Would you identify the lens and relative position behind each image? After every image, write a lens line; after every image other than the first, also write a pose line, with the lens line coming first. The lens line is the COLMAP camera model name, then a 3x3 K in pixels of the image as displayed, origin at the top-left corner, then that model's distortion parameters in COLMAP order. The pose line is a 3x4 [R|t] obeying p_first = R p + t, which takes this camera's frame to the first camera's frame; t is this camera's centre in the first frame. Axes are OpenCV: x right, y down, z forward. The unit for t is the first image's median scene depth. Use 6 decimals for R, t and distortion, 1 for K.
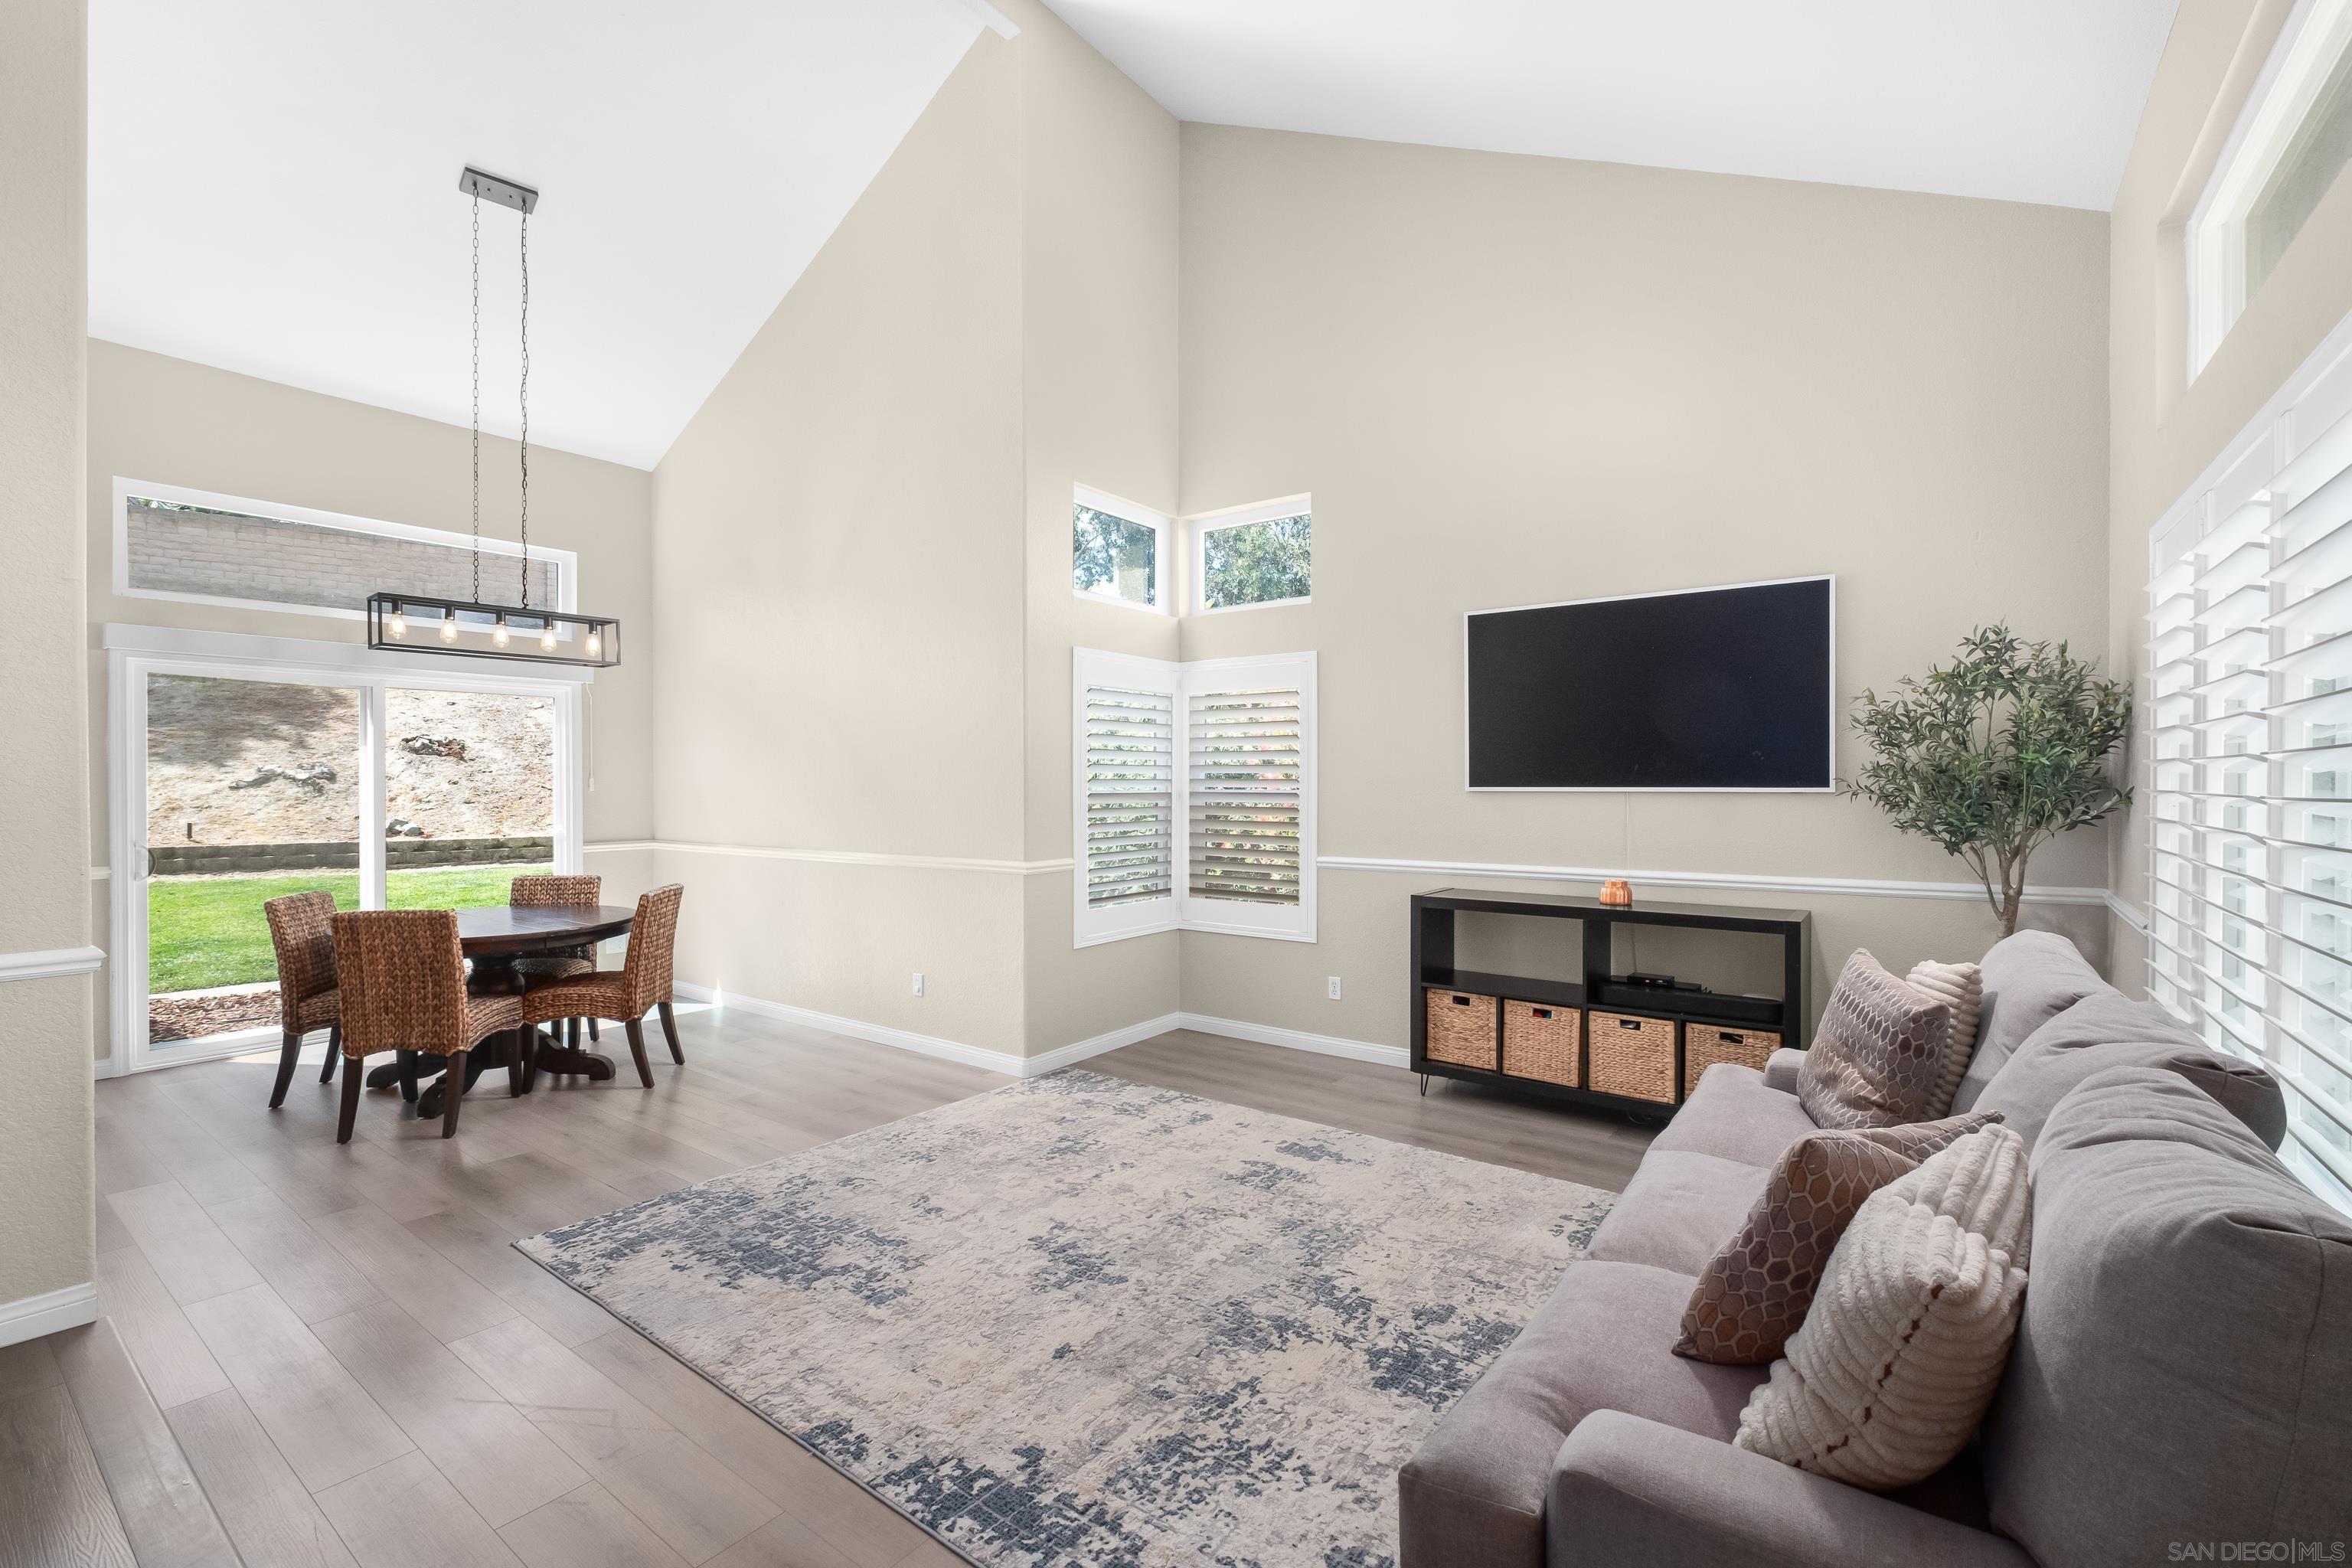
lens RADIAL K [[1015.8, 0, 1182.3], [0, 1015.8, 783.9], [0, 0, 1]] dist [-0.005003, 0.000070]
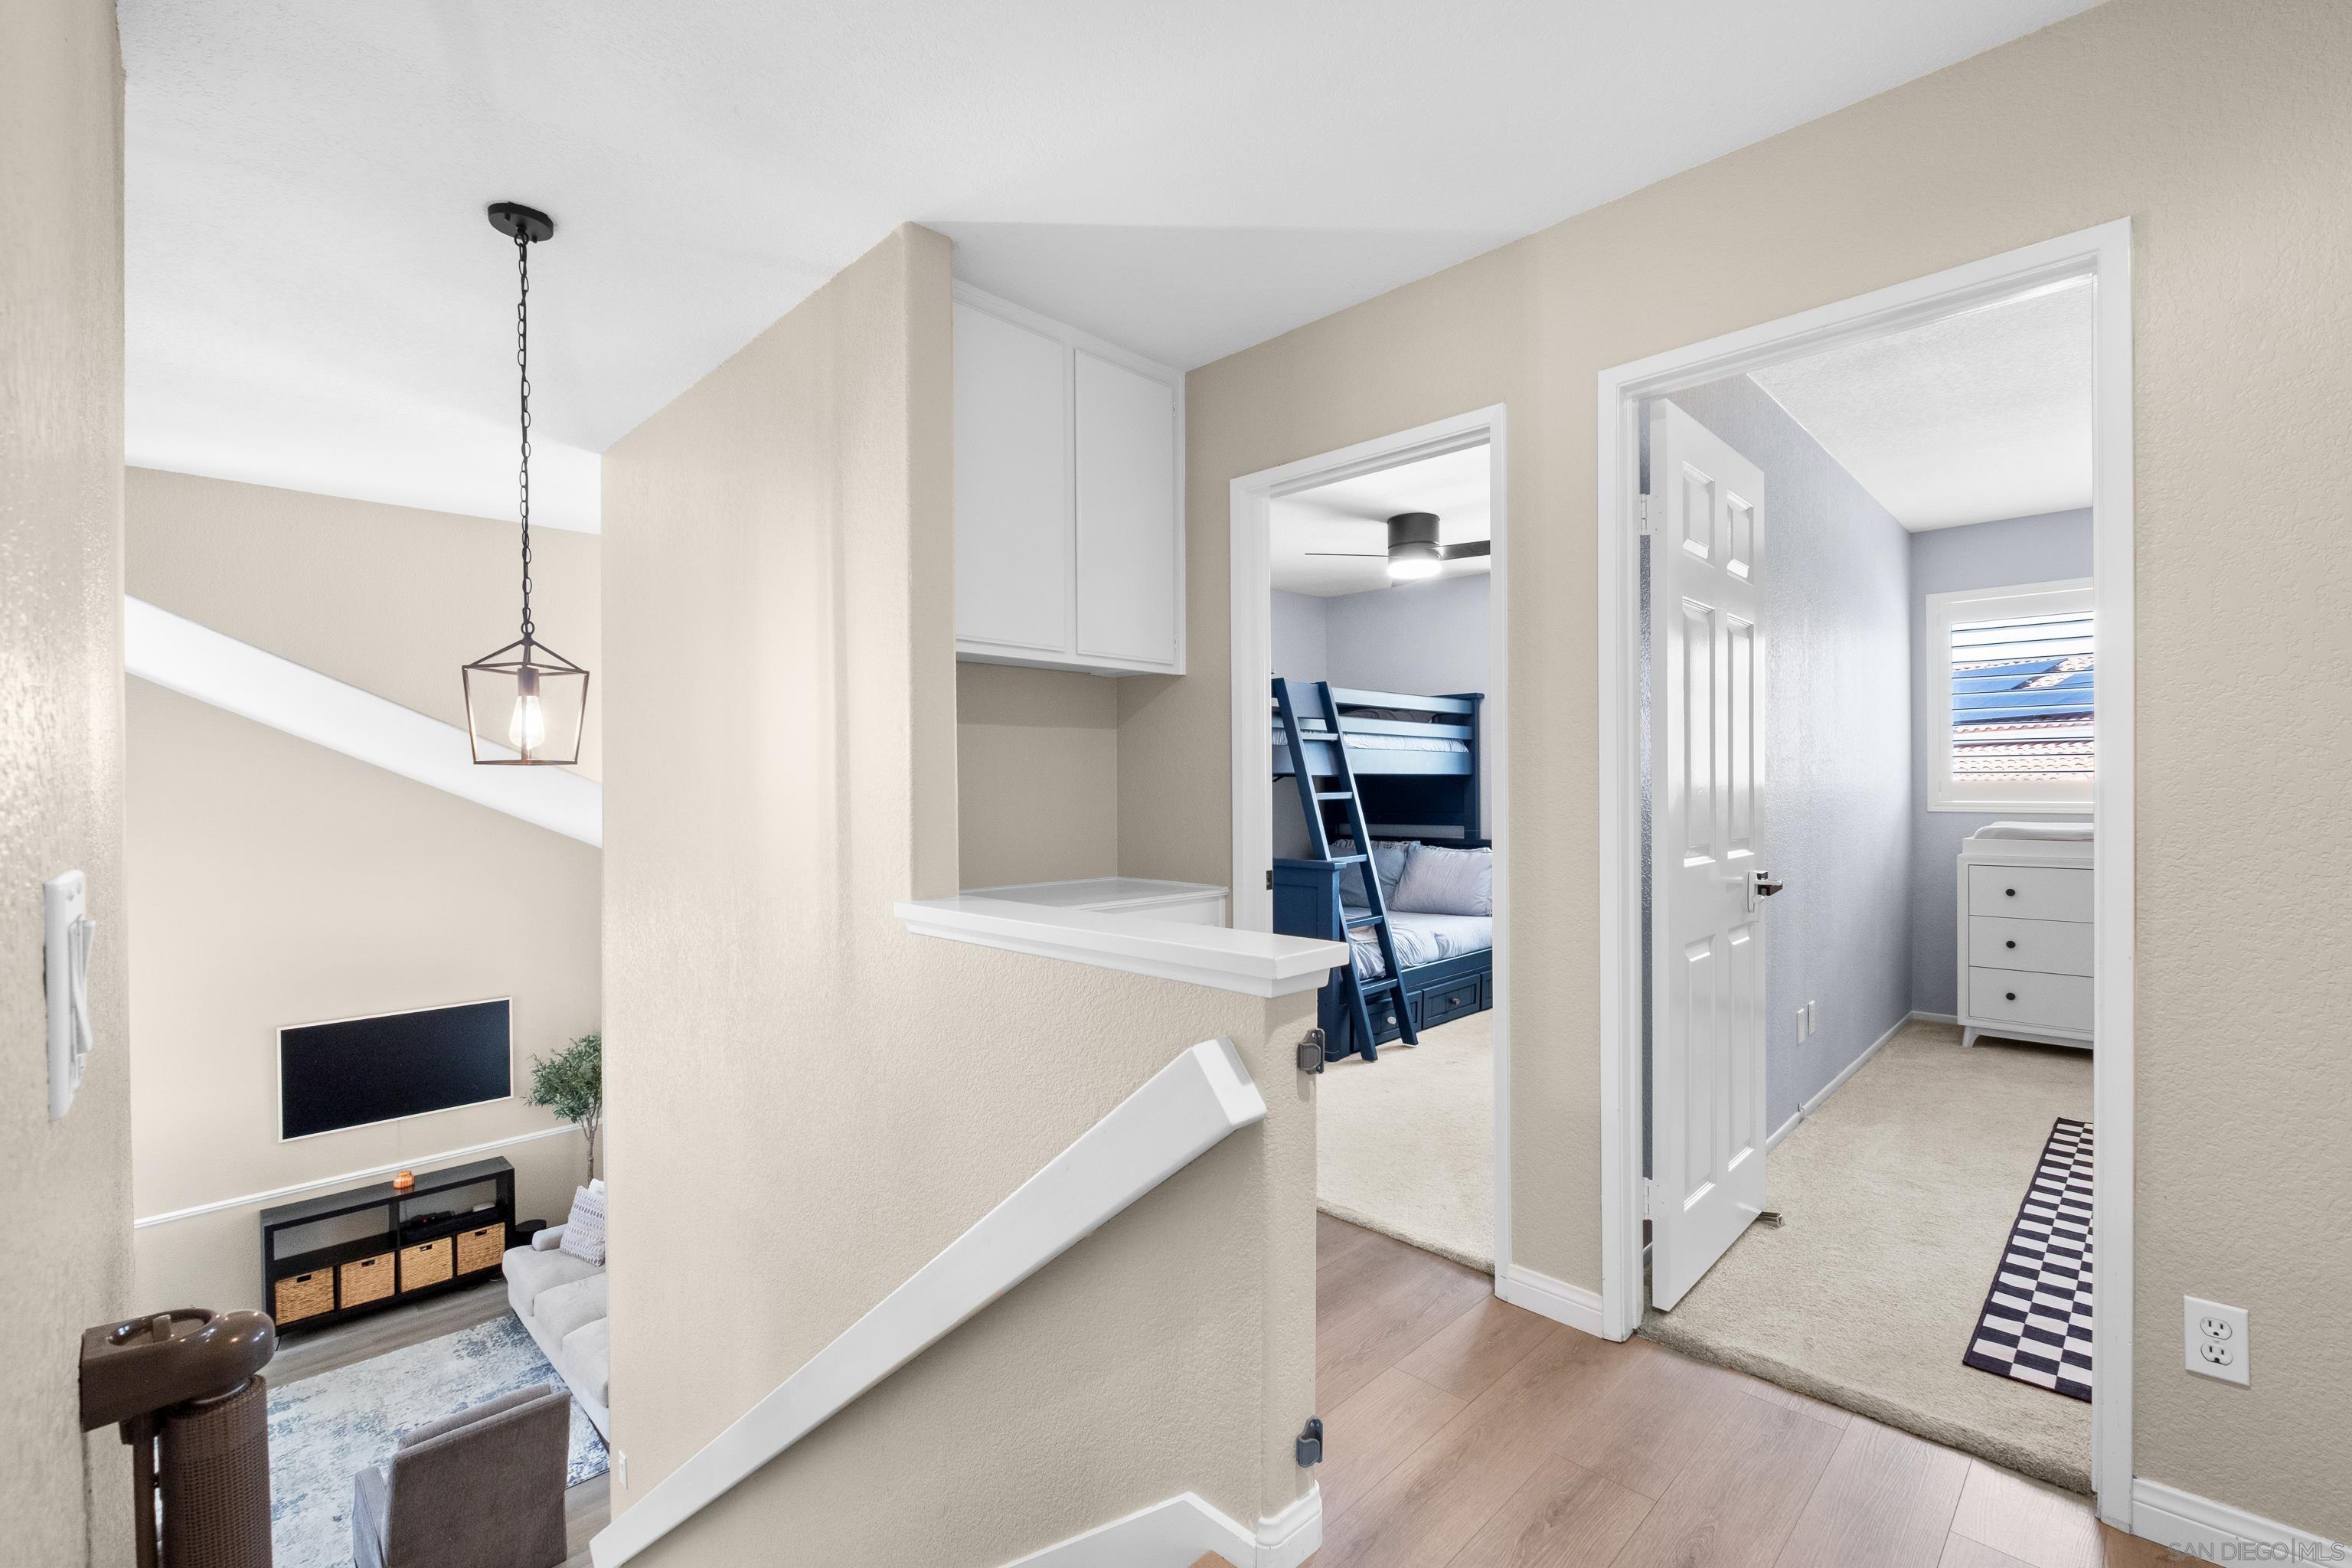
lens RADIAL K [[1043.2, 0, 1195.5], [0, 1043.2, 790.3], [0, 0, 1]] dist [-0.004027, -0.000593]
pose [[0.124209, -0.010703, 0.992198, -1.444902], [0.003570, 0.999940, 0.010340, -0.704925], [-0.992250, 0.002258, 0.124240, -0.759583]]
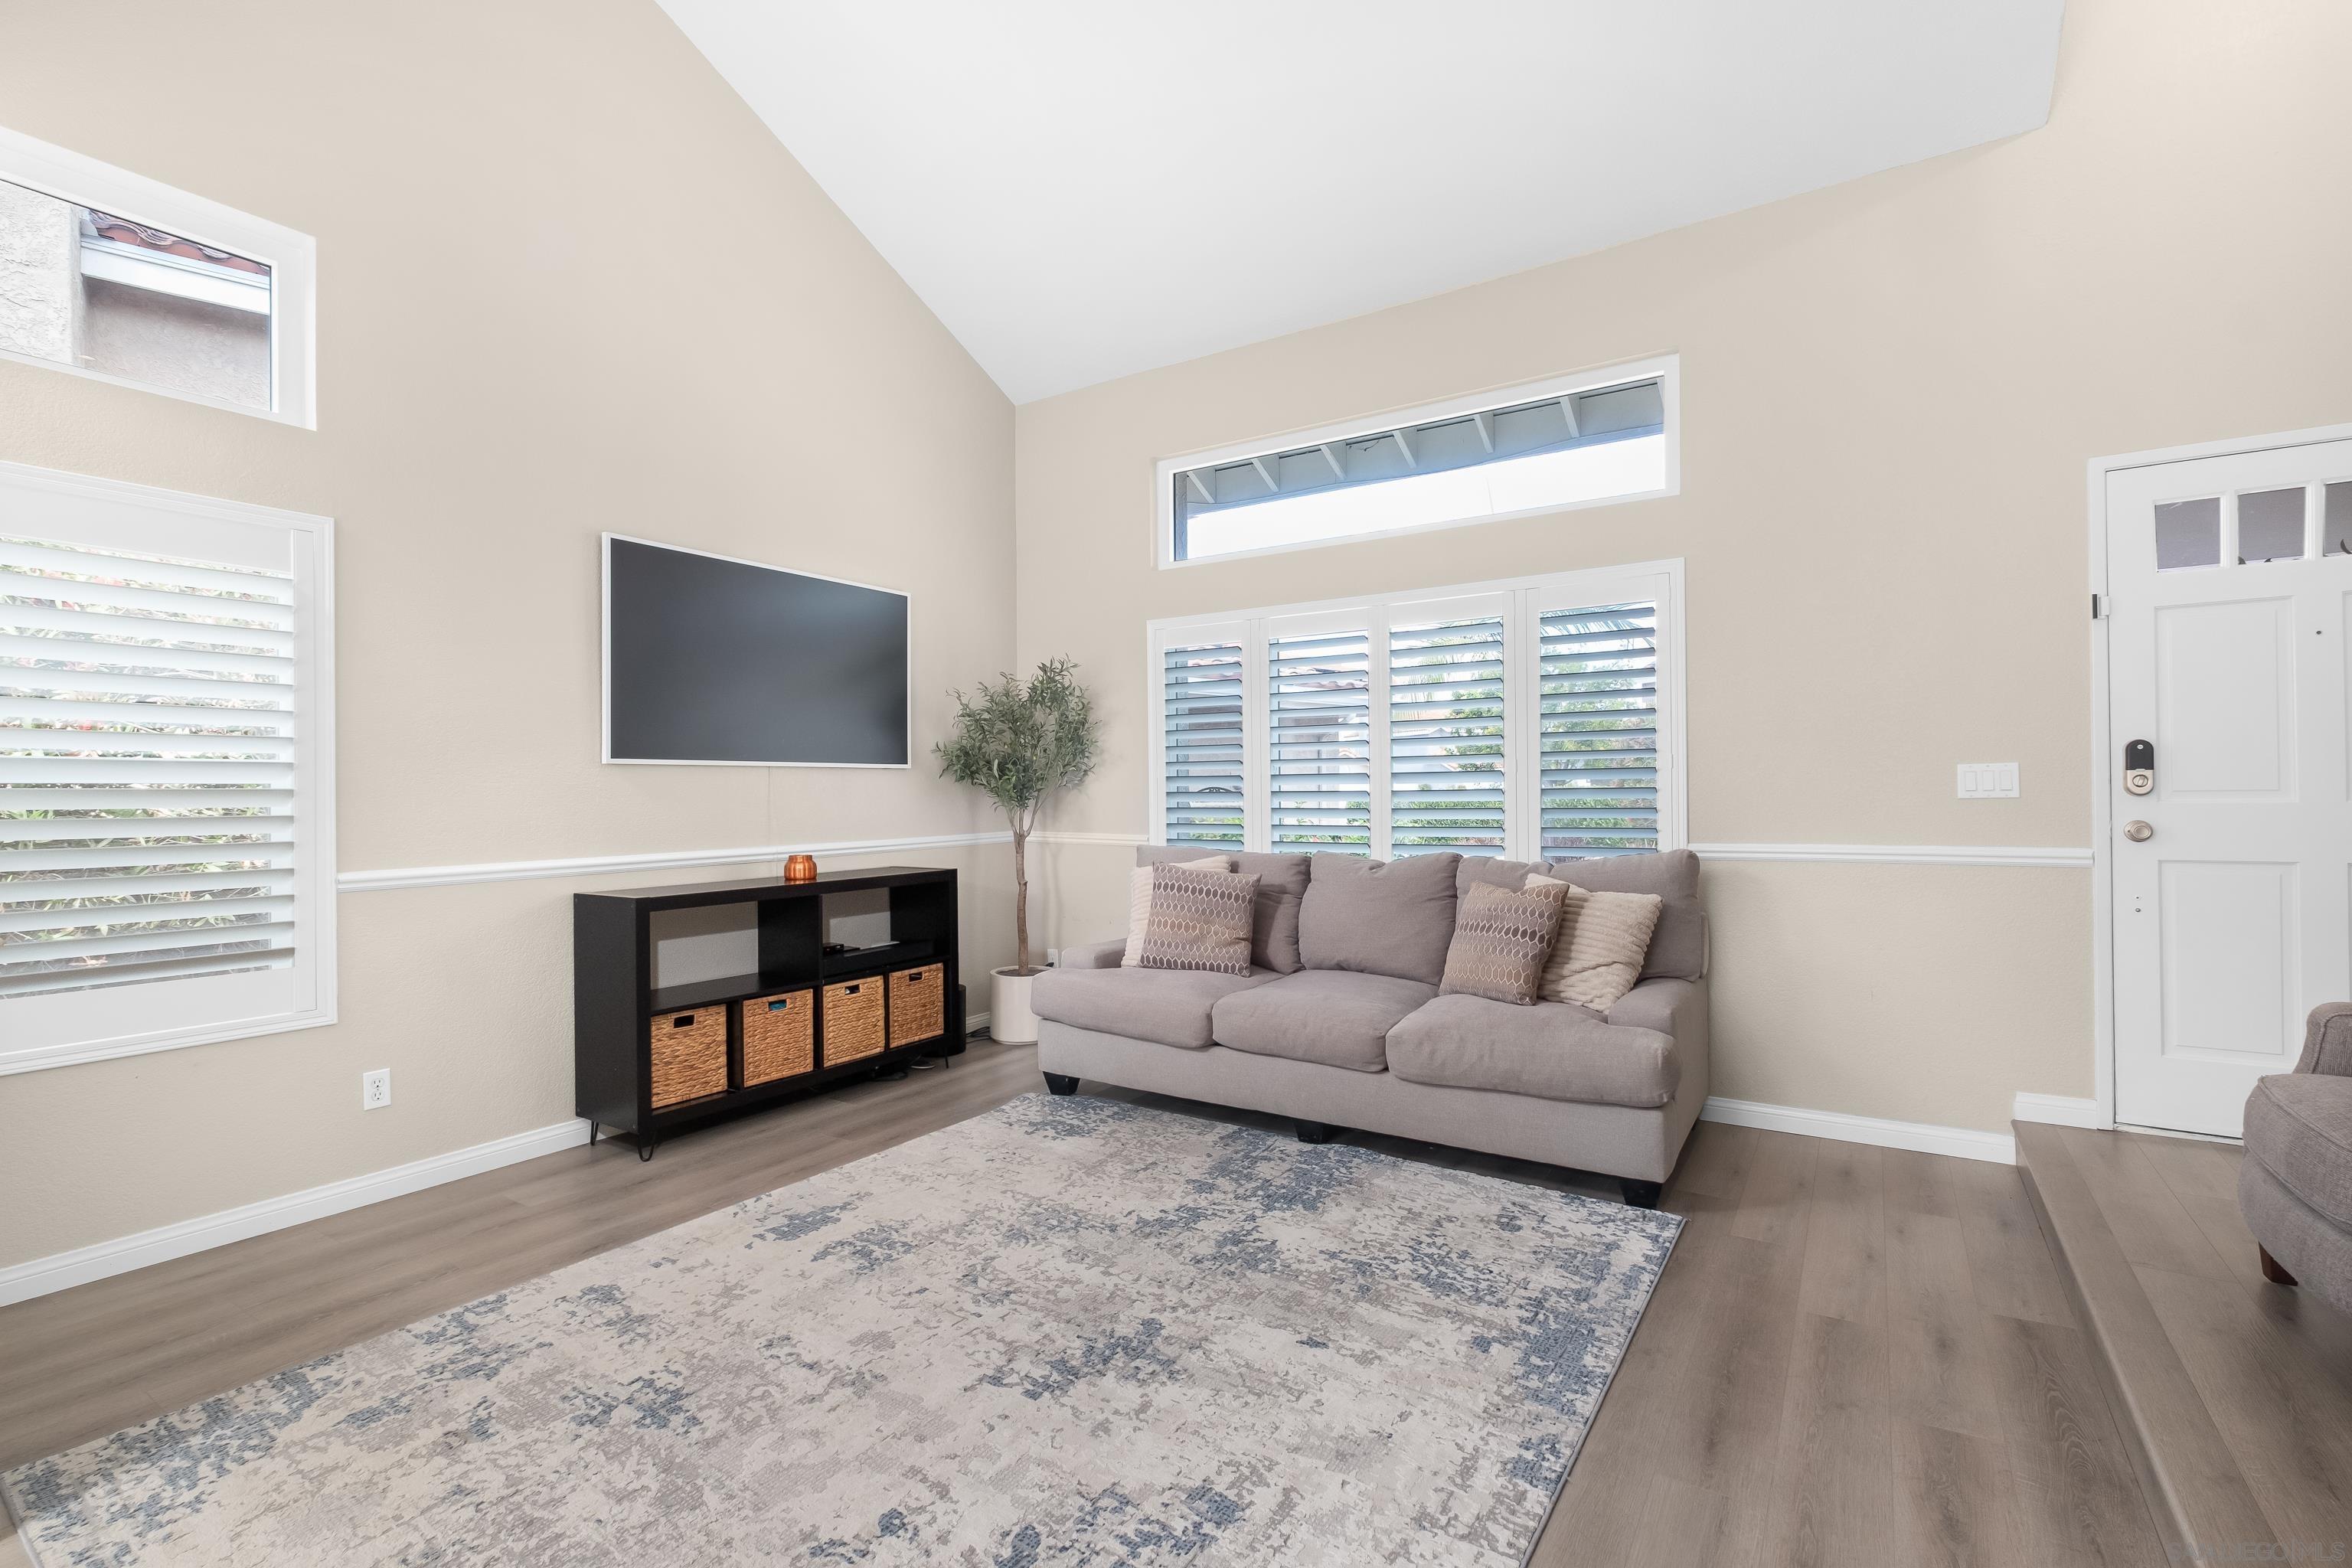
lens RADIAL K [[1069.8, 0, 1174.8], [0, 1069.8, 789.3], [0, 0, 1]] dist [0.009505, -0.000285]
pose [[-0.062042, 0.003177, 0.998069, -0.730952], [0.011642, 0.999929, -0.002459, 0.043321], [-0.998006, 0.011467, -0.062074, 0.803445]]
